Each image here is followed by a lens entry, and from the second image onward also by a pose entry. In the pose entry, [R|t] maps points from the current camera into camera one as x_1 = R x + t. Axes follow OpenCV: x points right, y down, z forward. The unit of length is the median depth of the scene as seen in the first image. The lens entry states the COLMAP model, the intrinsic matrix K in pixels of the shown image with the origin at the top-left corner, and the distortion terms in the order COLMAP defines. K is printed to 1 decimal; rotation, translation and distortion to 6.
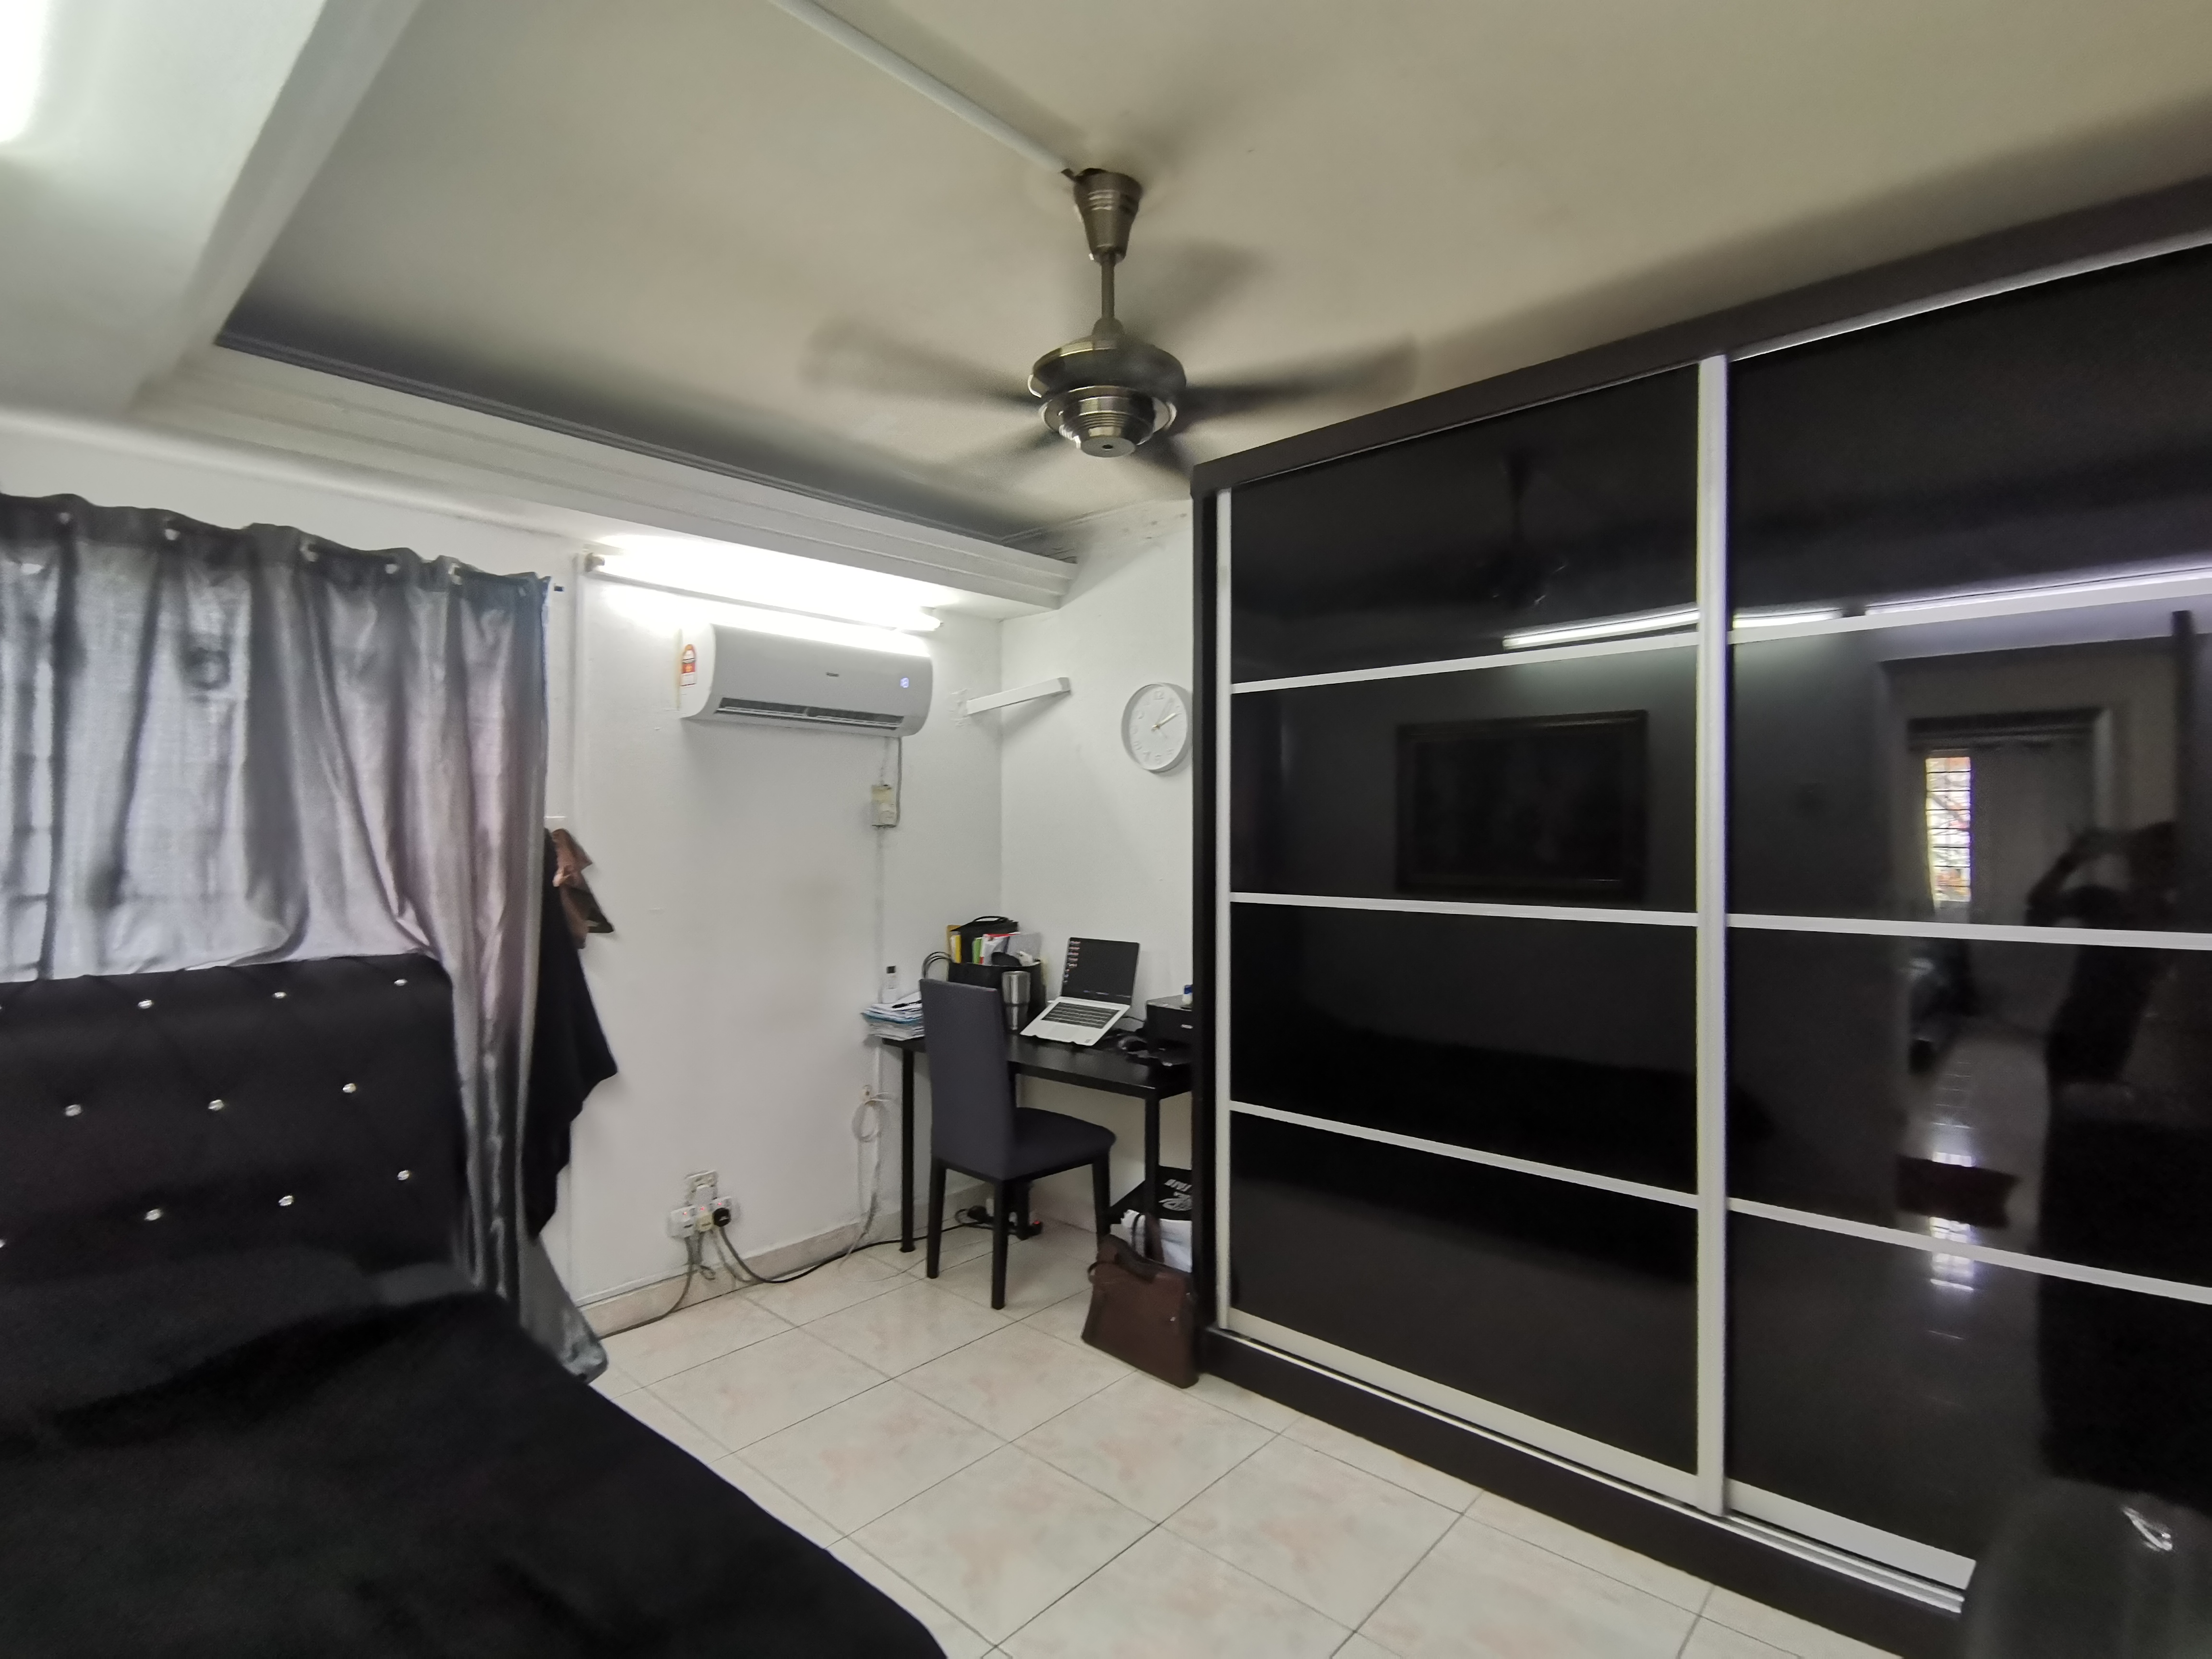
lens RADIAL K [[1083.7, 0, 1107.2], [0, 1083.7, 820.4], [0, 0, 1]] dist [-0.001525, -0.001637]
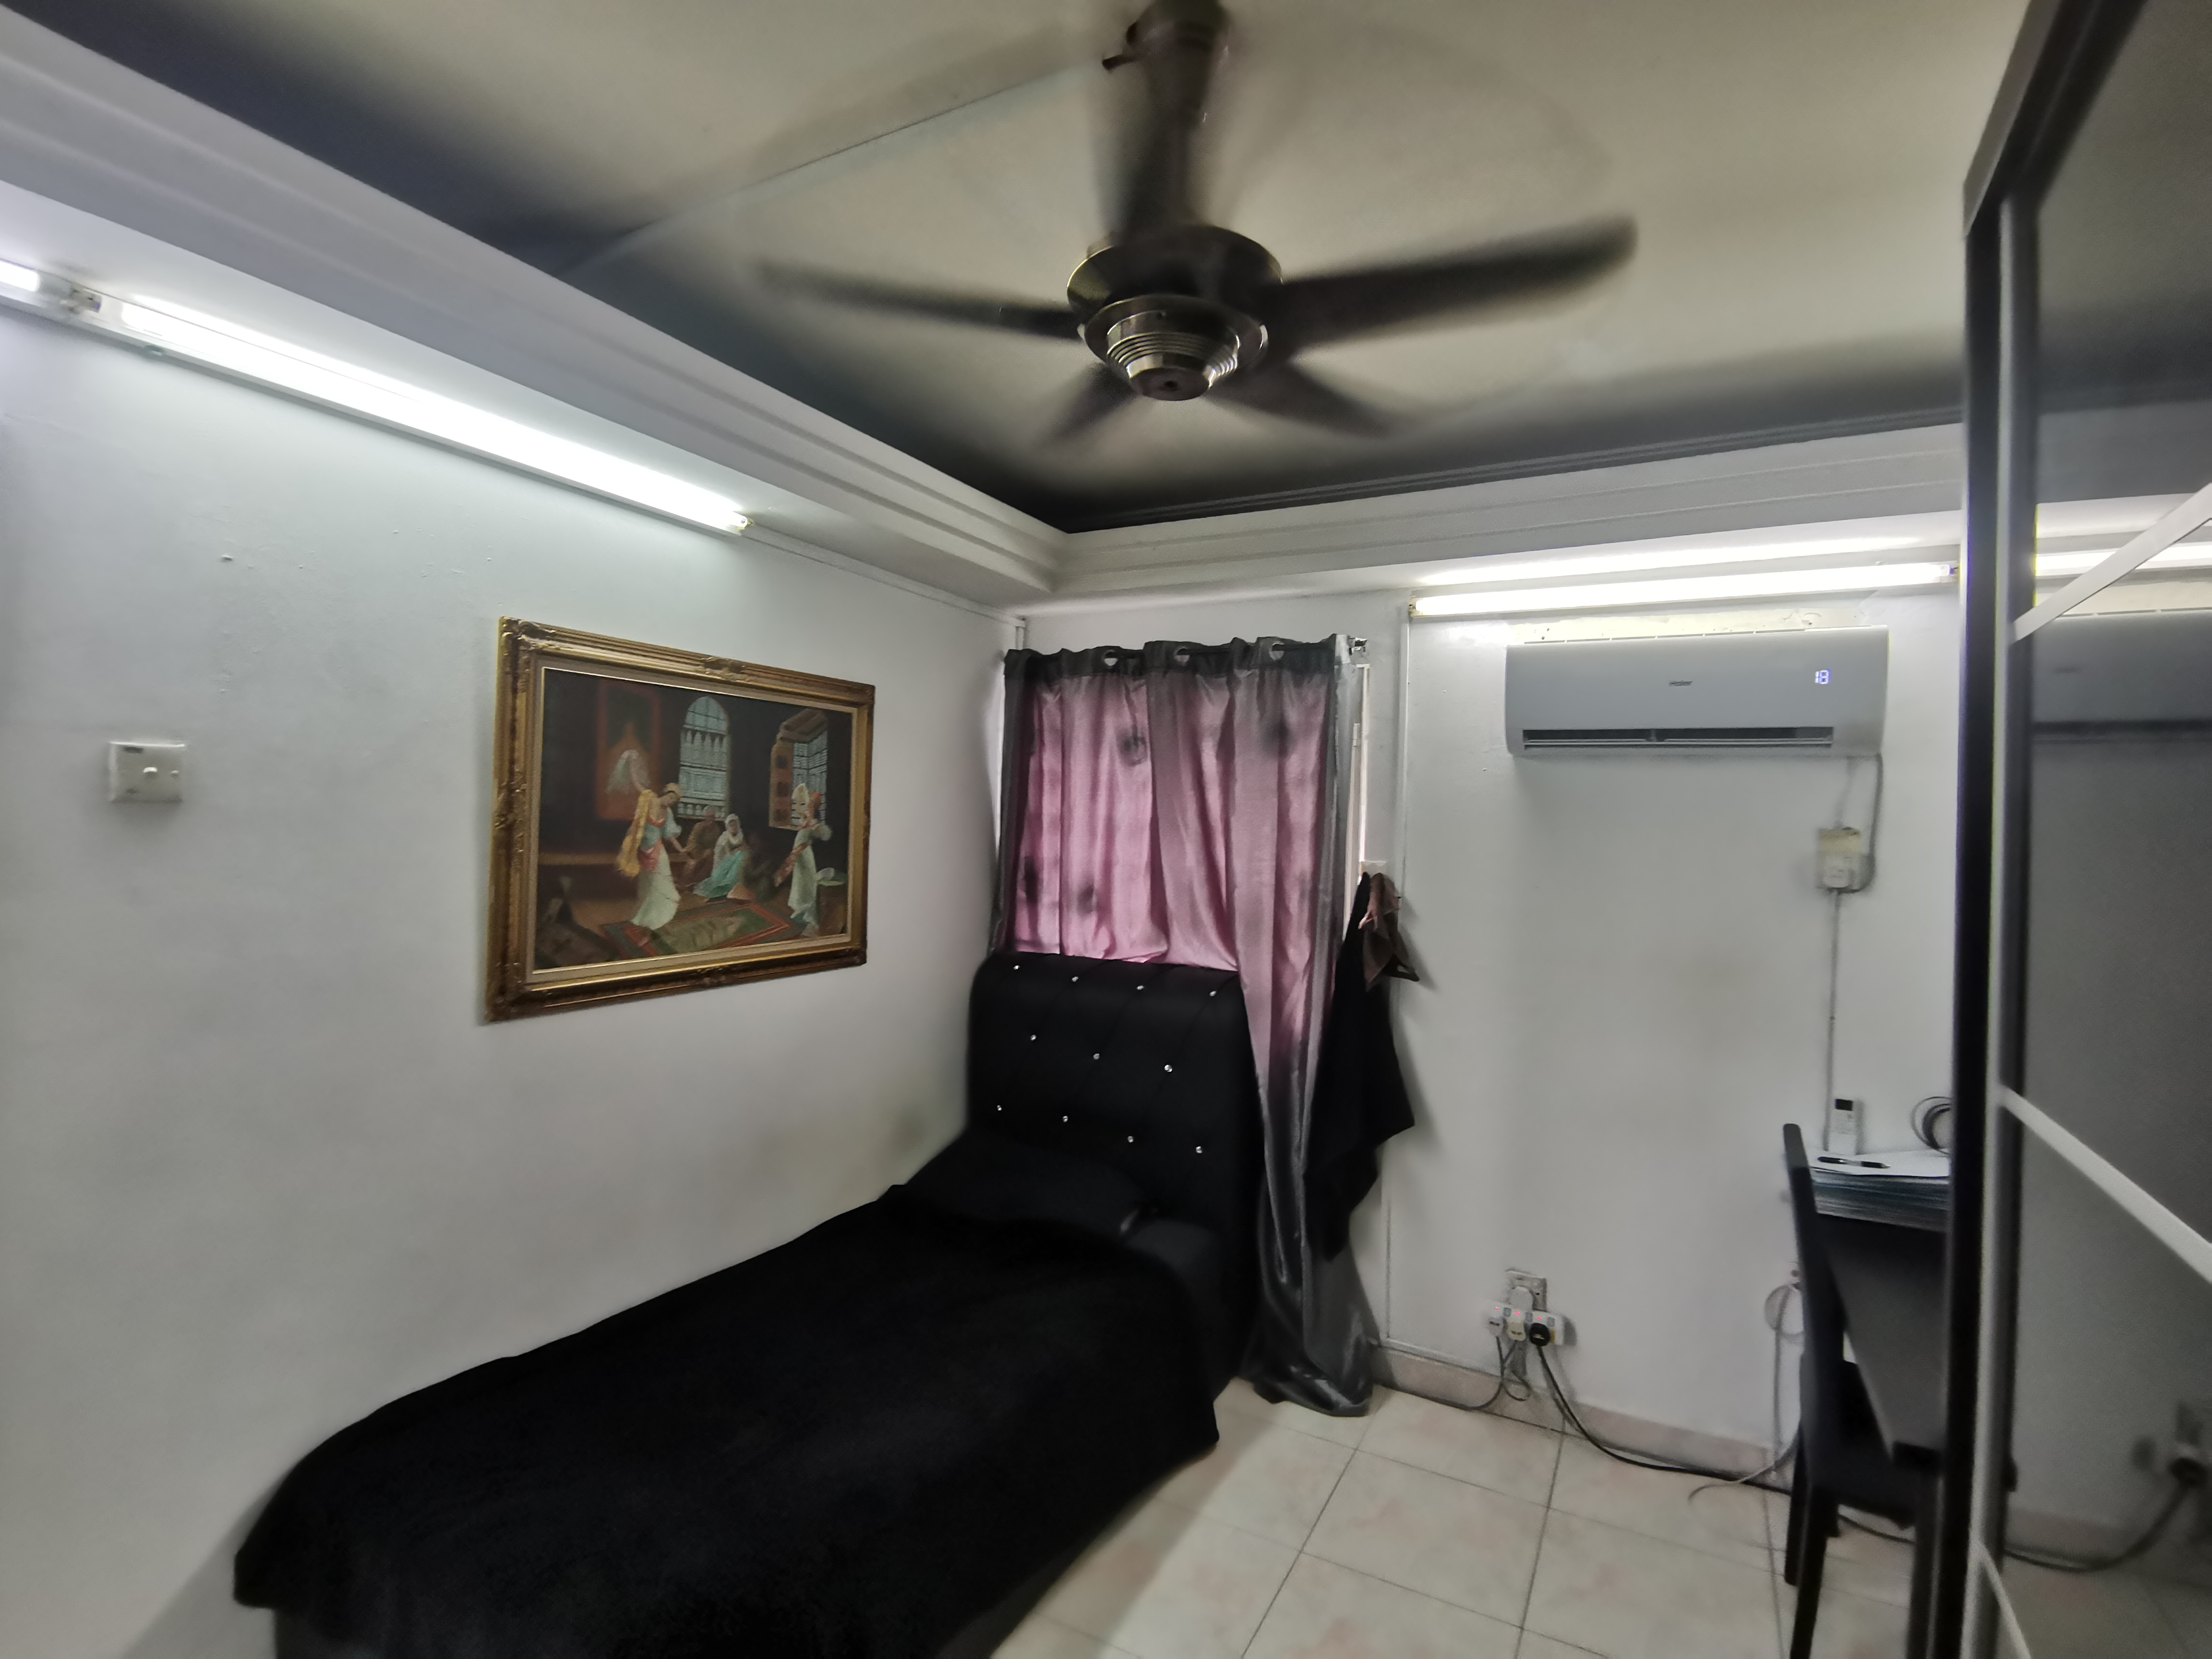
lens RADIAL K [[1083.7, 0, 1107.2], [0, 1083.7, 820.4], [0, 0, 1]] dist [-0.001525, -0.001637]
pose [[0.236108, 0.000605, -0.971727, 0.441819], [-0.018821, 0.999815, -0.003951, -0.034212], [0.971545, 0.019222, 0.236075, 0.512436]]
